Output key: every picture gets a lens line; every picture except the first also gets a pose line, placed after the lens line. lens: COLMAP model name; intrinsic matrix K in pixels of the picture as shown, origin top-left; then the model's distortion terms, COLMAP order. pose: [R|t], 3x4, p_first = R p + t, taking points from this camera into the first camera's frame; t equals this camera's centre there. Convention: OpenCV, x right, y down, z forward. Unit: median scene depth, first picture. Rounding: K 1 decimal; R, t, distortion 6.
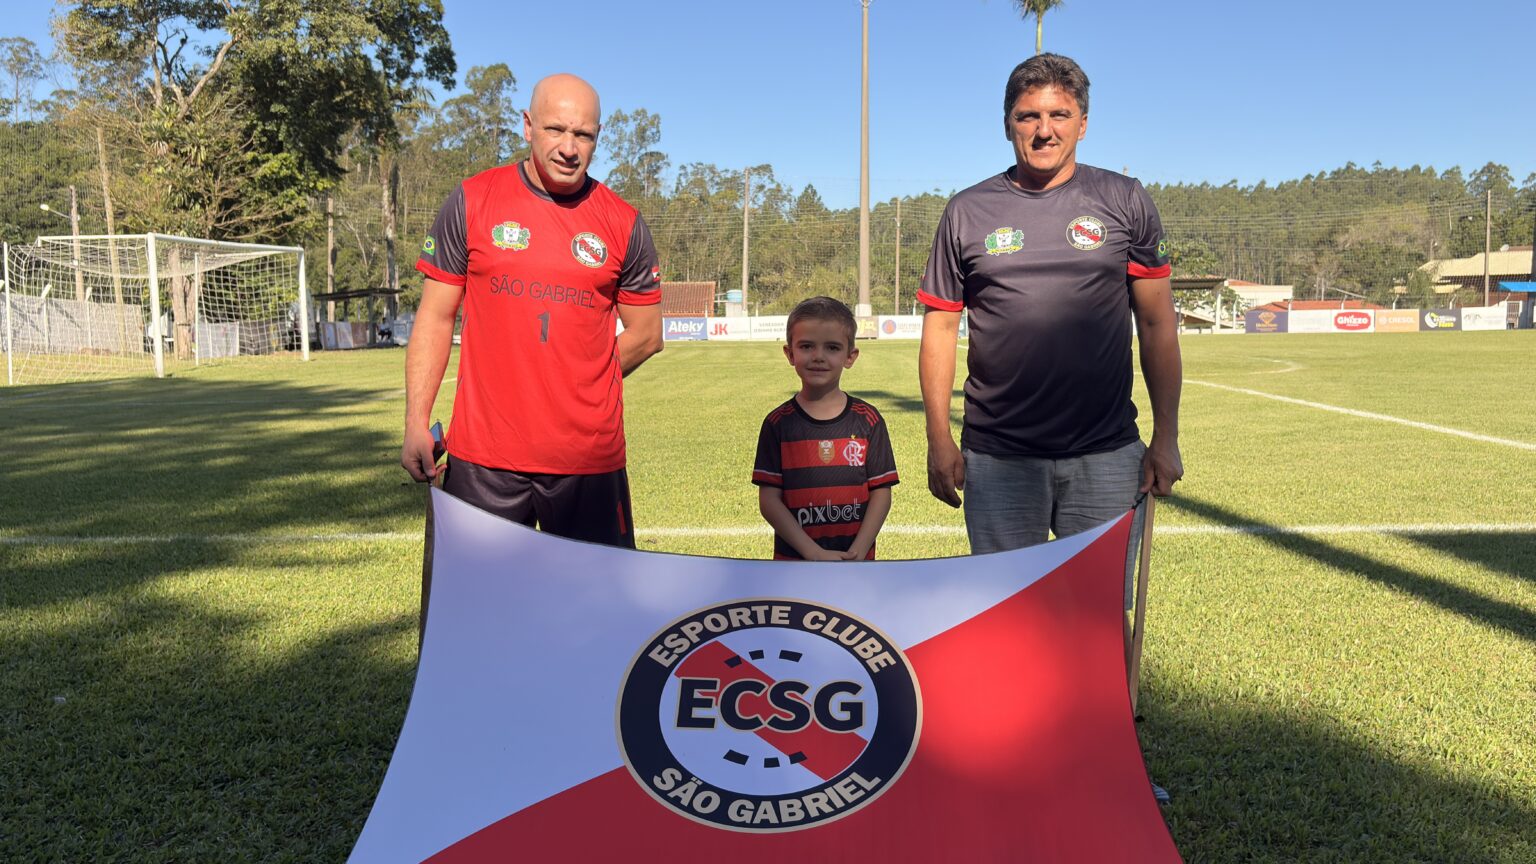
lens RADIAL K [[1331.5, 0, 771.3], [0, 1331.5, 437.6], [0, 0, 1]] dist [0.023402, 0.009570]
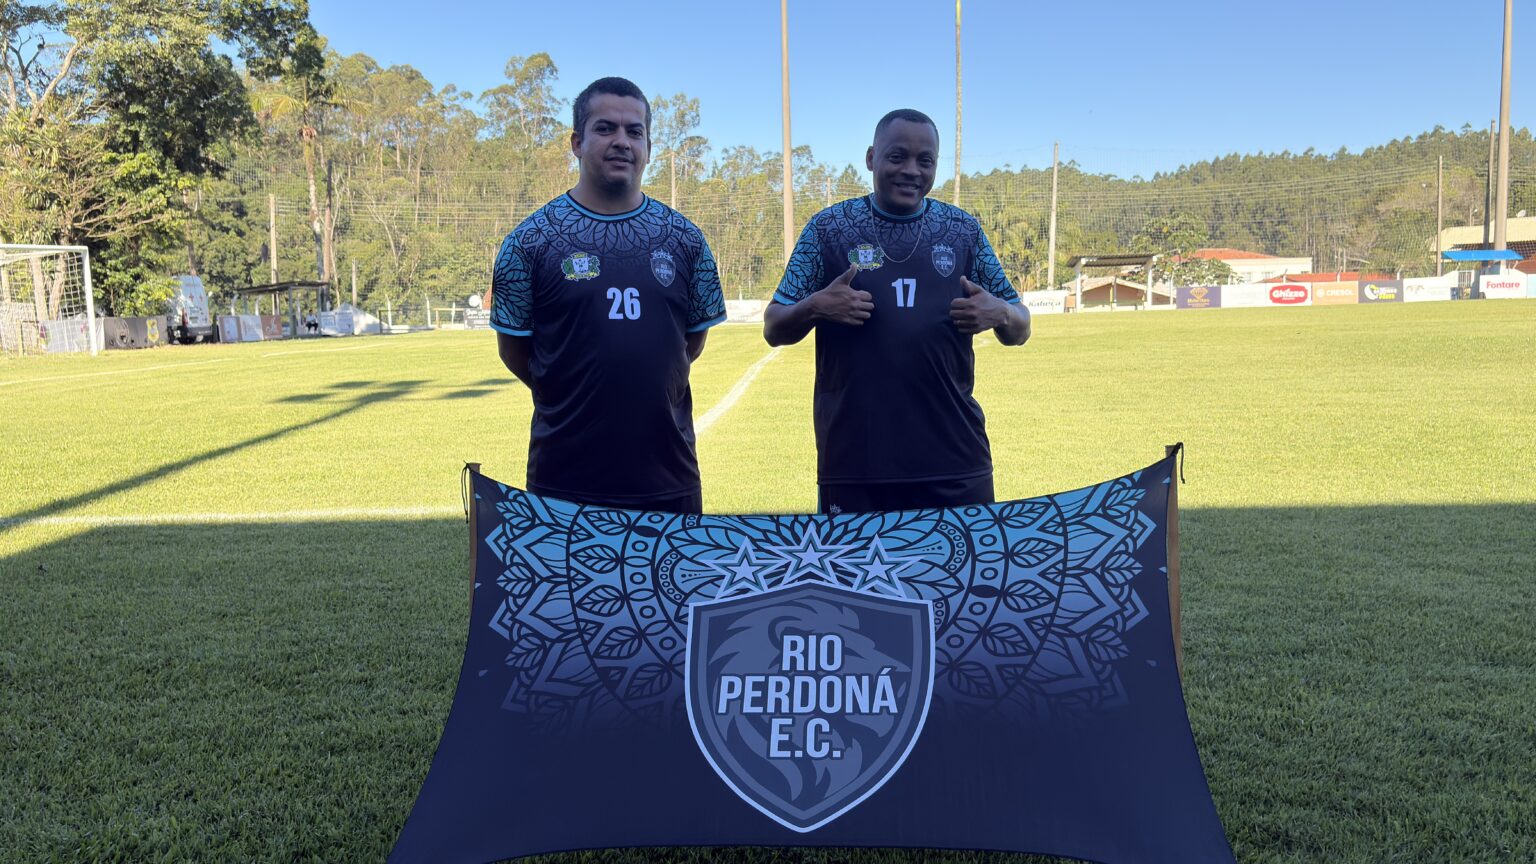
lens RADIAL K [[1334.1, 0, 762.4], [0, 1334.1, 427.9], [0, 0, 1]] dist [0.022875, 0.012503]
pose [[0.997738, -0.012969, -0.065965, 0.115285], [0.013375, 0.999894, 0.005724, -0.000700], [0.065884, -0.006594, 0.997806, 0.000976]]
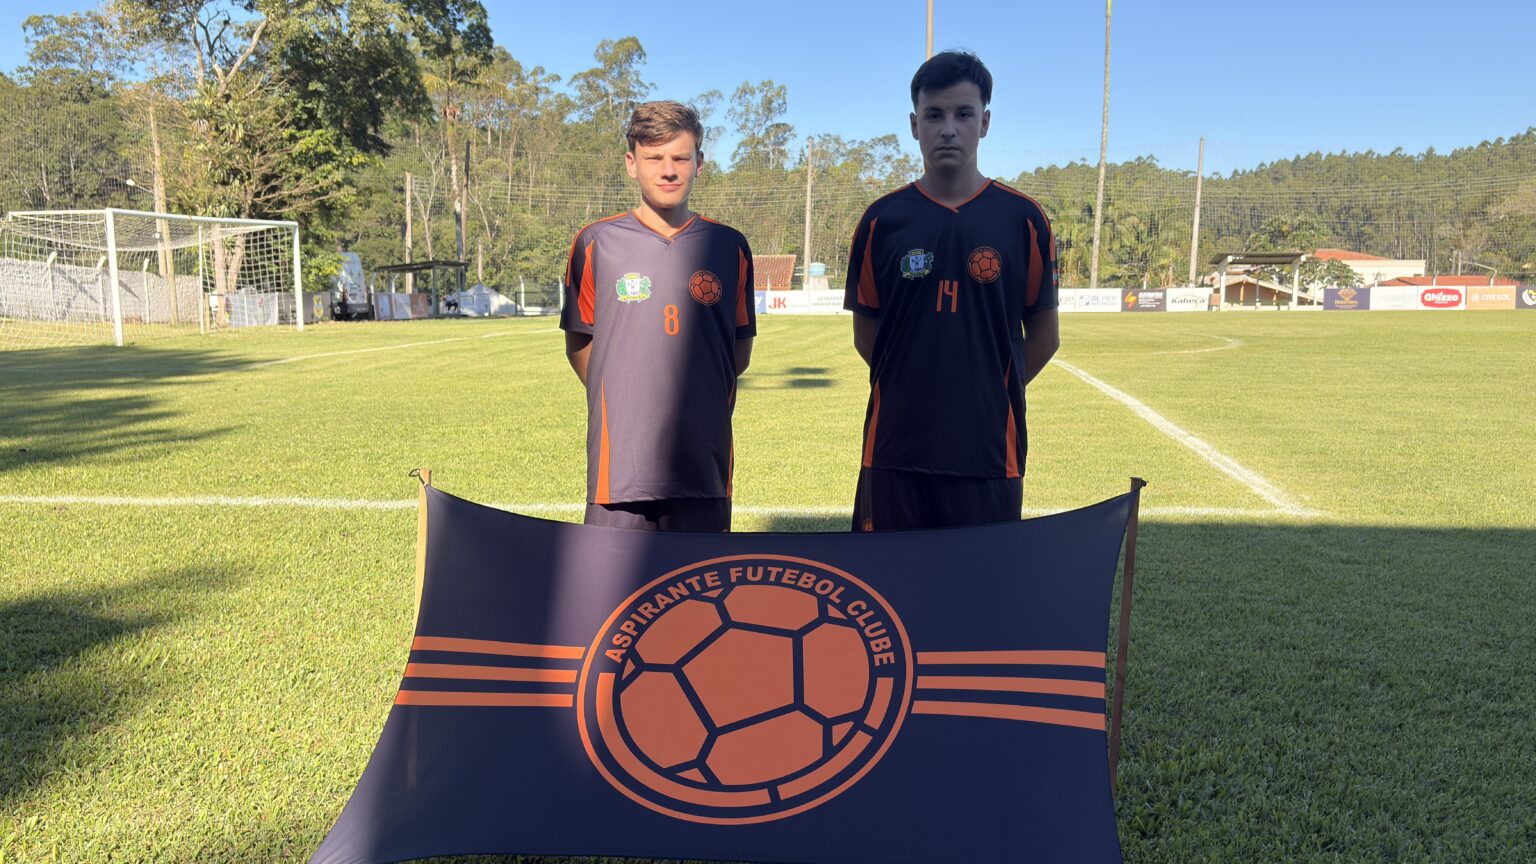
lens RADIAL K [[1331.5, 0, 771.3], [0, 1331.5, 437.6], [0, 0, 1]] dist [0.023402, 0.009570]
pose [[0.994318, 0.017573, -0.104989, 0.062888], [-0.015377, 0.999647, 0.021689, -0.001363], [0.105333, -0.019952, 0.994237, 0.001437]]
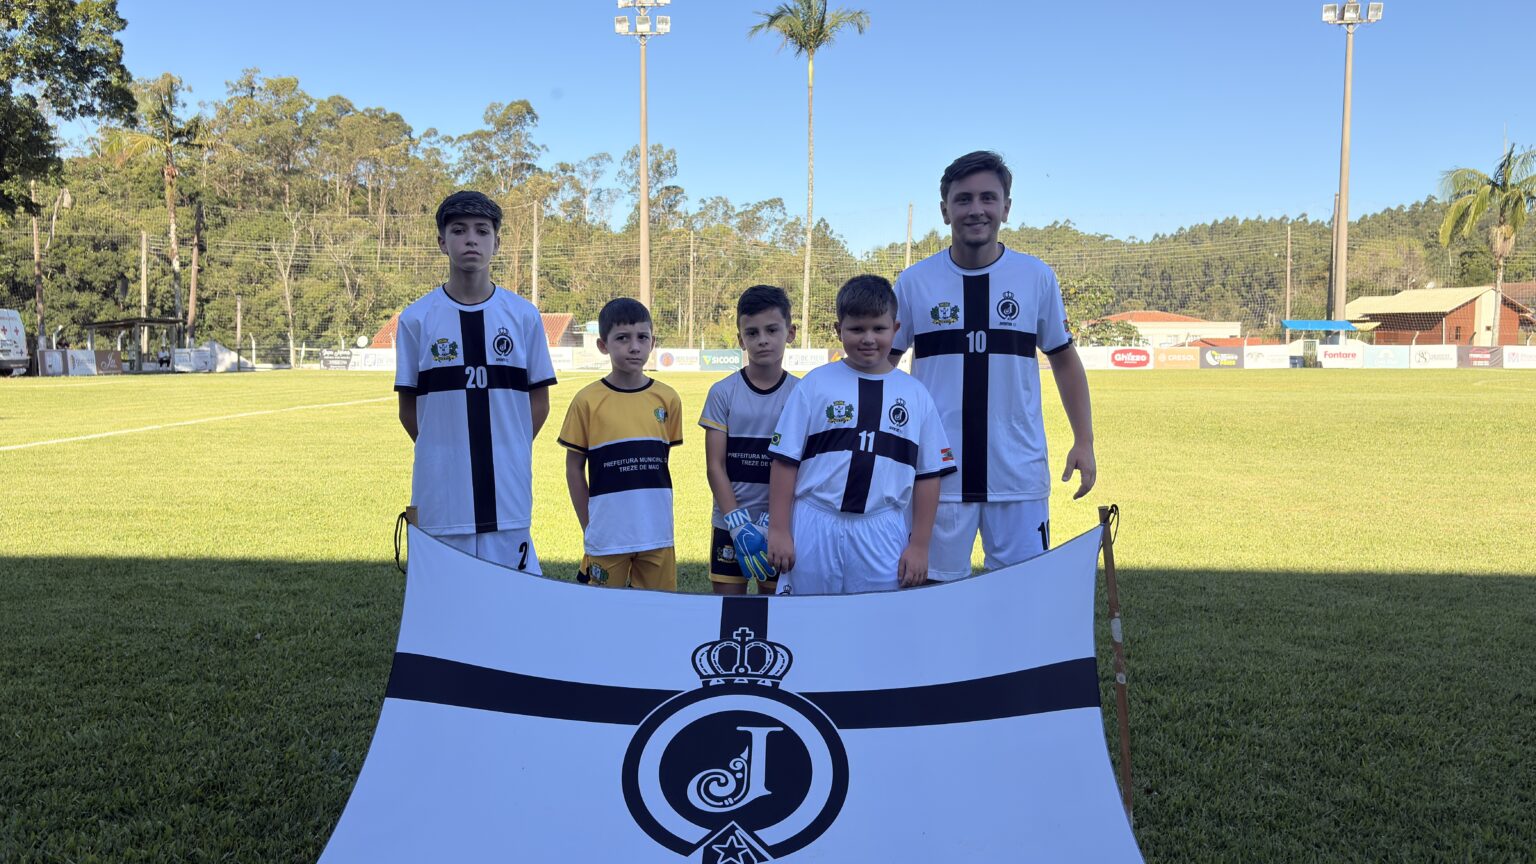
lens RADIAL K [[1326.4, 0, 760.6], [0, 1326.4, 431.8], [0, 0, 1]] dist [0.059776, -0.090630]
pose [[0.997491, 0.012658, -0.069649, 0.231244], [-0.014603, 0.999515, -0.027496, -0.001937], [0.069267, 0.028444, 0.997193, 0.004366]]
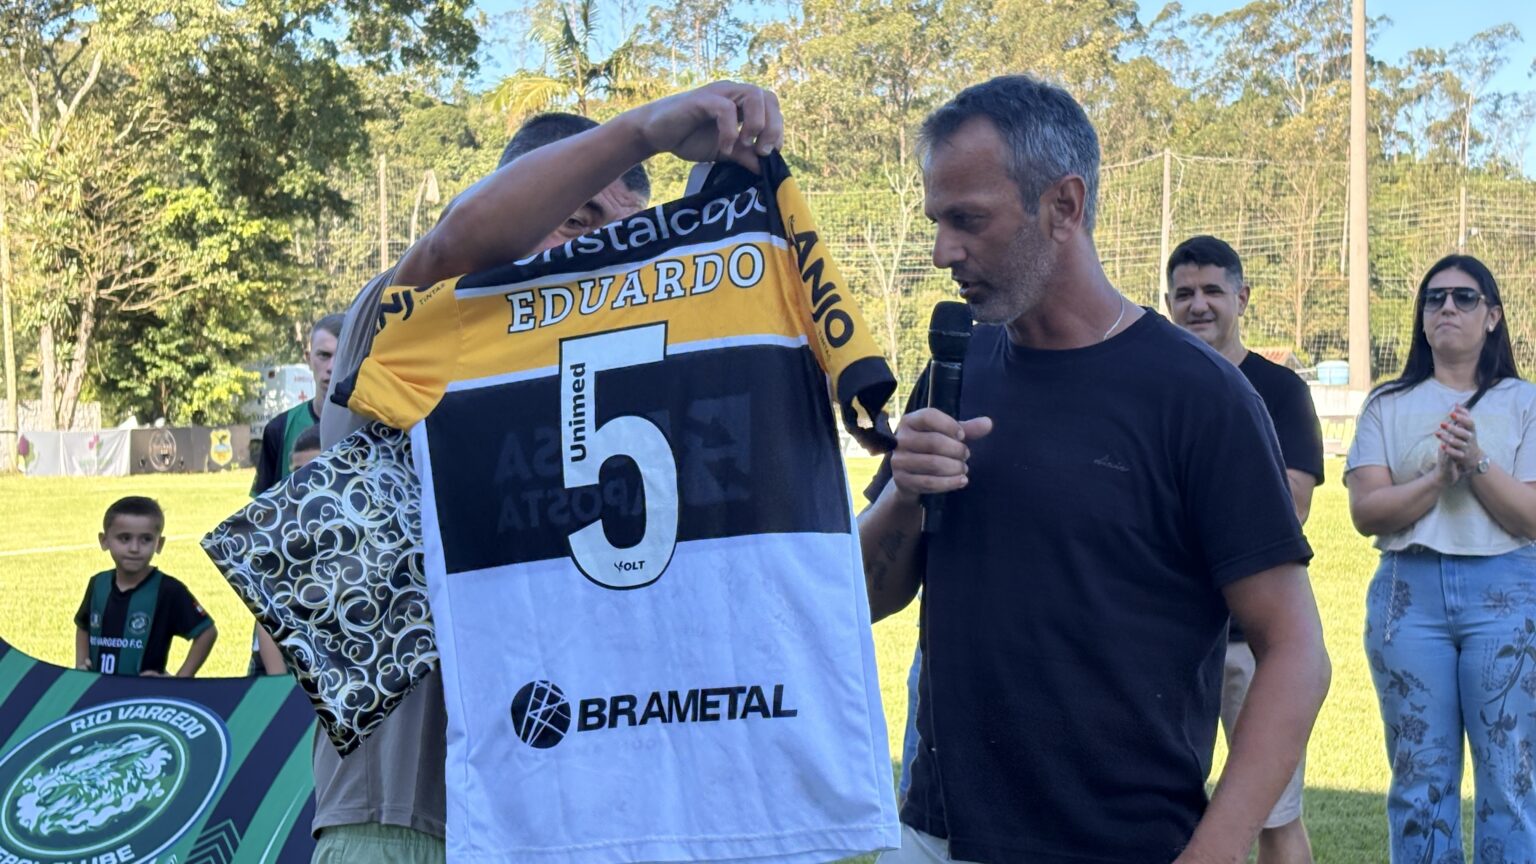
lens RADIAL K [[2578.3, 0, 768.0], [0, 2578.3, 432.0], [0, 0, 1]] dist [0.059852, 0.051040]
pose [[0.882735, 0.003435, -0.469859, 0.349527], [-0.040736, 0.996768, -0.069244, -0.002567], [0.468103, 0.080264, 0.880021, -0.025987]]
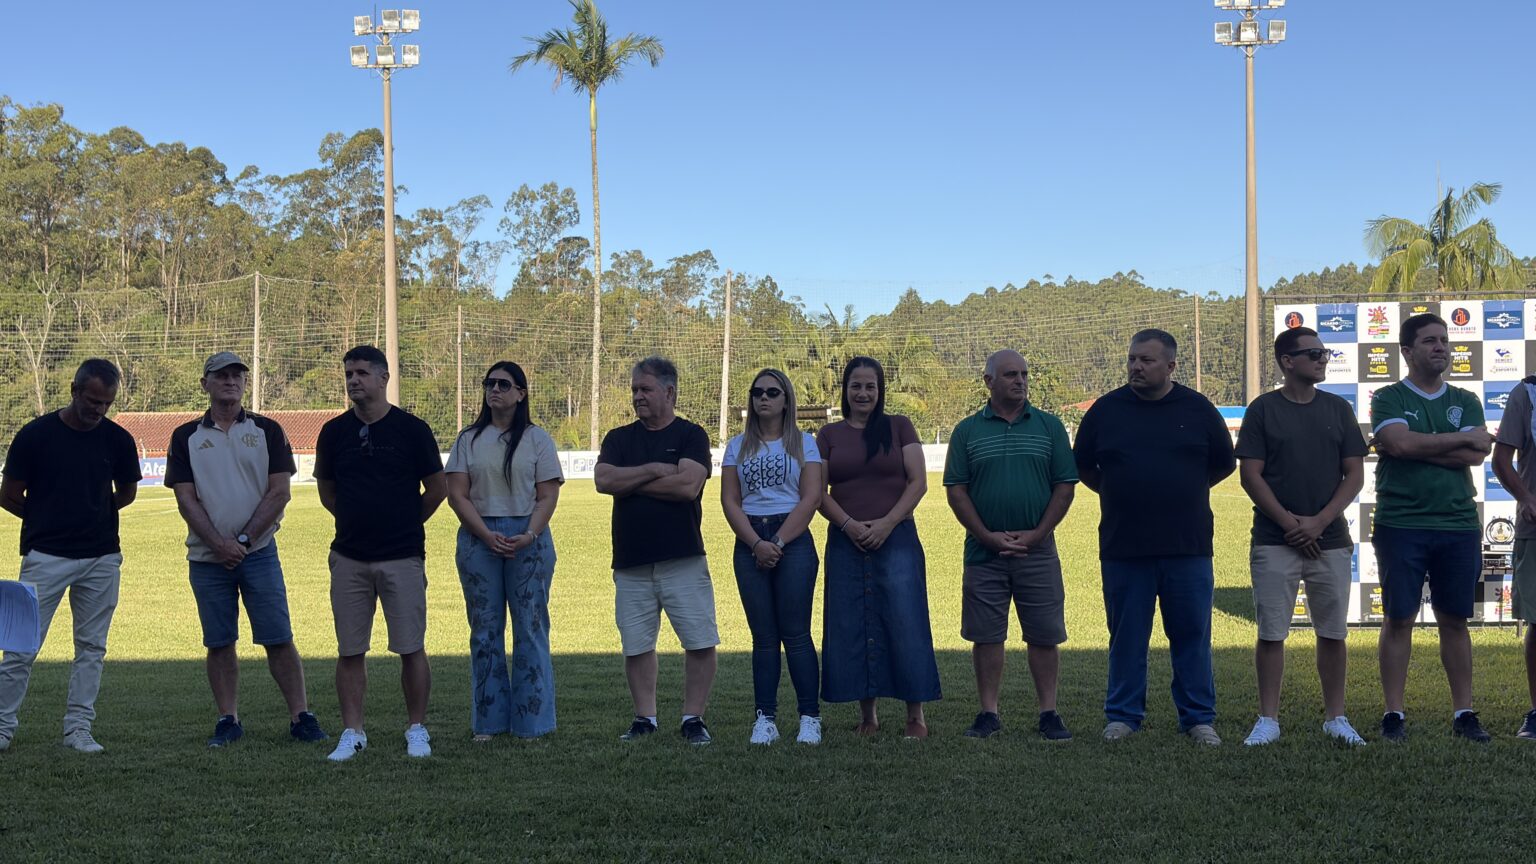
lens RADIAL K [[1785.0, 0, 768.0], [0, 1785.0, 432.0], [0, 0, 1]] dist [0.057895, -0.030534]
pose [[0.998530, -0.008397, -0.053556, 0.353209], [0.003110, 0.995176, -0.098058, 0.000927], [0.054121, 0.097748, 0.993739, -0.056531]]
